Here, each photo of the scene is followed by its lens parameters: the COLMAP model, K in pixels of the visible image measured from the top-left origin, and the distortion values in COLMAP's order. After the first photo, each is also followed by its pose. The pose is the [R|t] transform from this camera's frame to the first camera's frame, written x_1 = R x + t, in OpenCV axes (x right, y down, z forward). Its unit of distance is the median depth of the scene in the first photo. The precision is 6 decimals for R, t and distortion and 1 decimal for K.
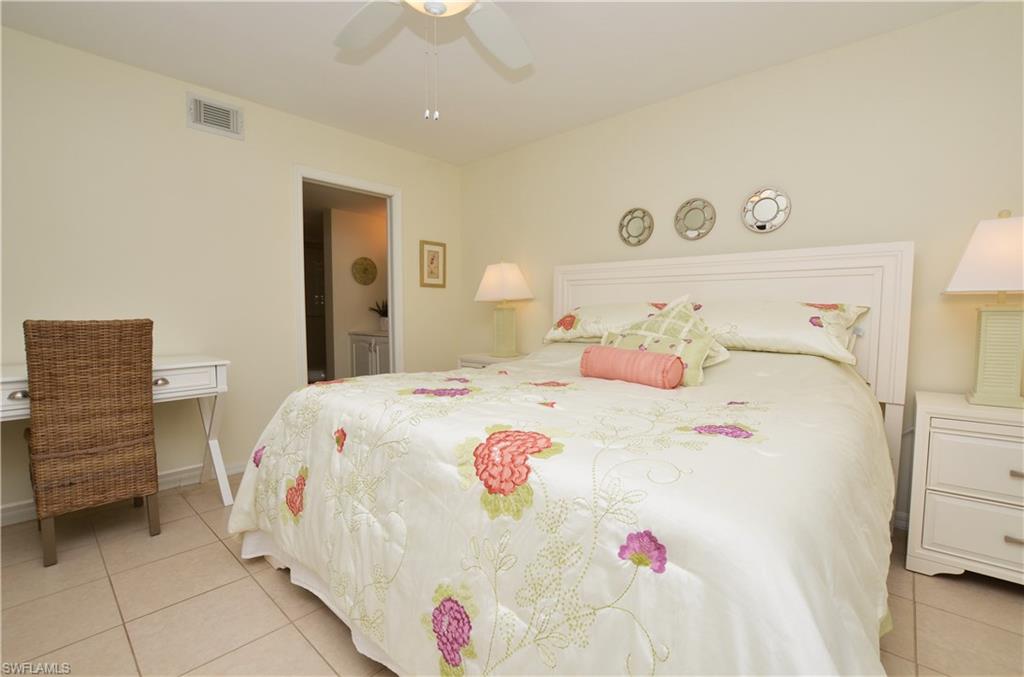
lens RADIAL K [[453.5, 0, 513.5], [0, 453.5, 336.4], [0, 0, 1]] dist [-0.030189, 0.003066]
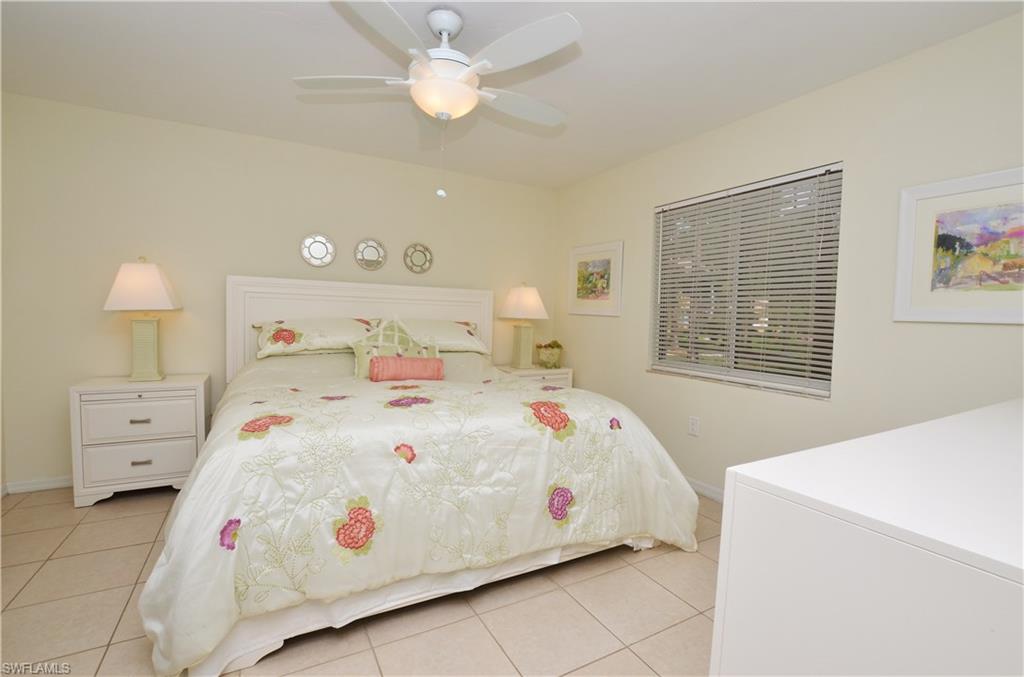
lens RADIAL K [[453.5, 0, 512.5], [0, 453.5, 341.5], [0, 0, 1]] dist [-0.030189, 0.003066]
pose [[0.317207, -0.047643, 0.947159, -1.013267], [0.028501, 0.998765, 0.040694, -0.069338], [-0.947928, 0.014086, 0.318173, 0.273380]]
